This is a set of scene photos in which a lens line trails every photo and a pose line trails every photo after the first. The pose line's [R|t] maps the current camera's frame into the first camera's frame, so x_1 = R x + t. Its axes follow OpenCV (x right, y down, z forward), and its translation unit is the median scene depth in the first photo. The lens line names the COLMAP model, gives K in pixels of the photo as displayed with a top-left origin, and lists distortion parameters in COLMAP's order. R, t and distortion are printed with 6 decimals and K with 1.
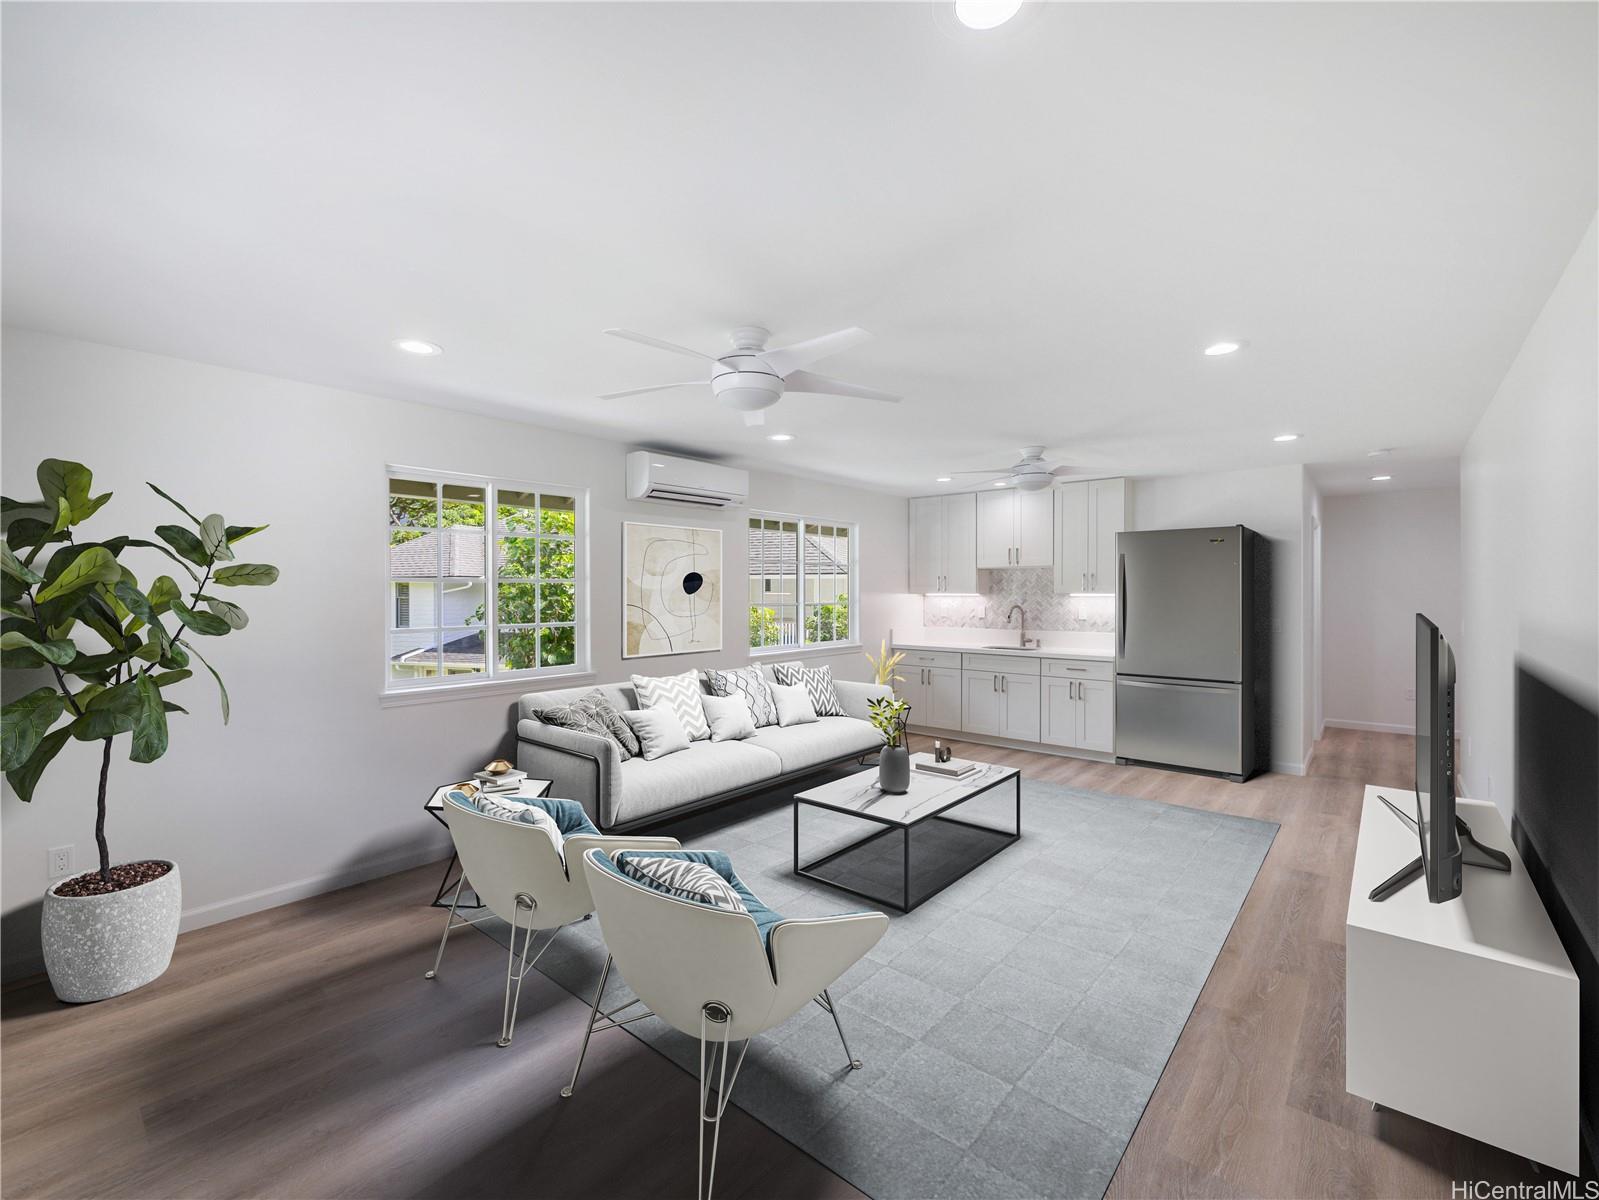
lens RADIAL K [[704.7, 0, 799.5], [0, 704.7, 600.0], [0, 0, 1]] dist [0.084882, -0.000155]
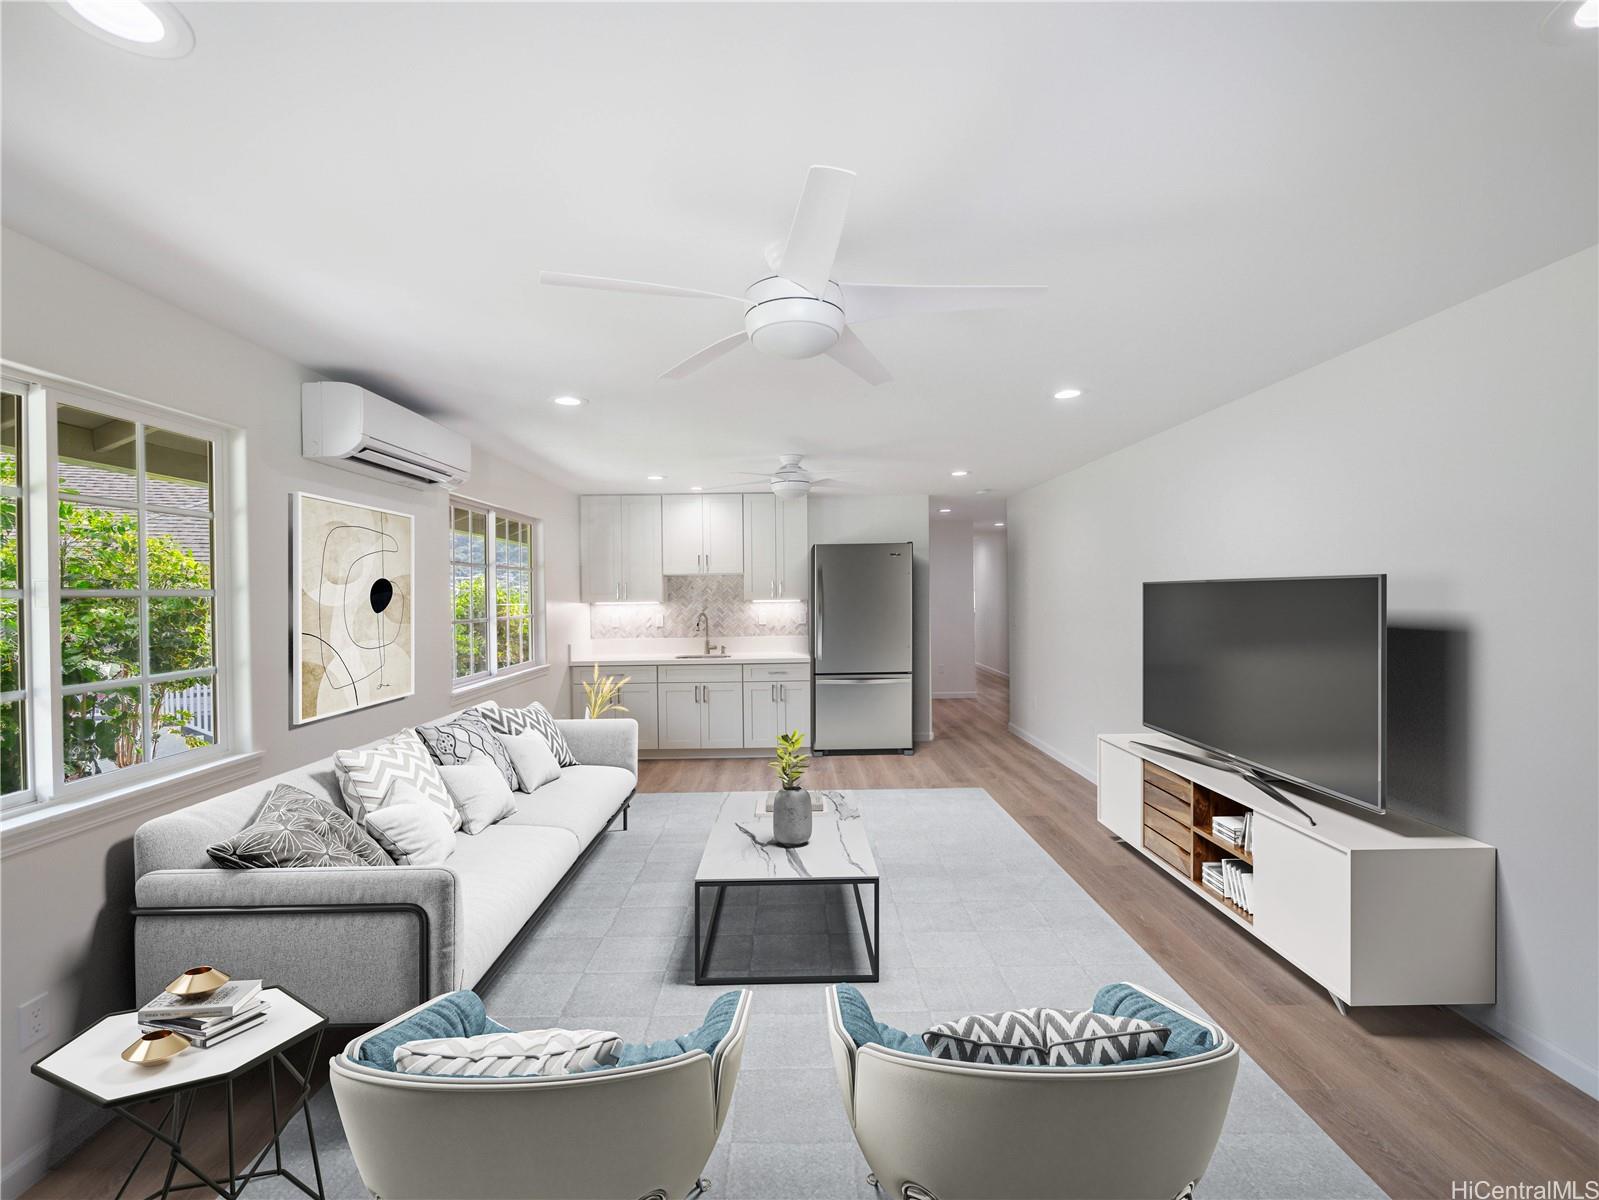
lens RADIAL K [[704.7, 0, 799.5], [0, 704.7, 600.0], [0, 0, 1]] dist [0.084882, -0.000155]
pose [[0.748956, -0.019438, 0.662334, -0.274030], [0.022732, 0.999735, 0.003635, -0.012050], [-0.662229, 0.012333, 0.749200, 0.212229]]
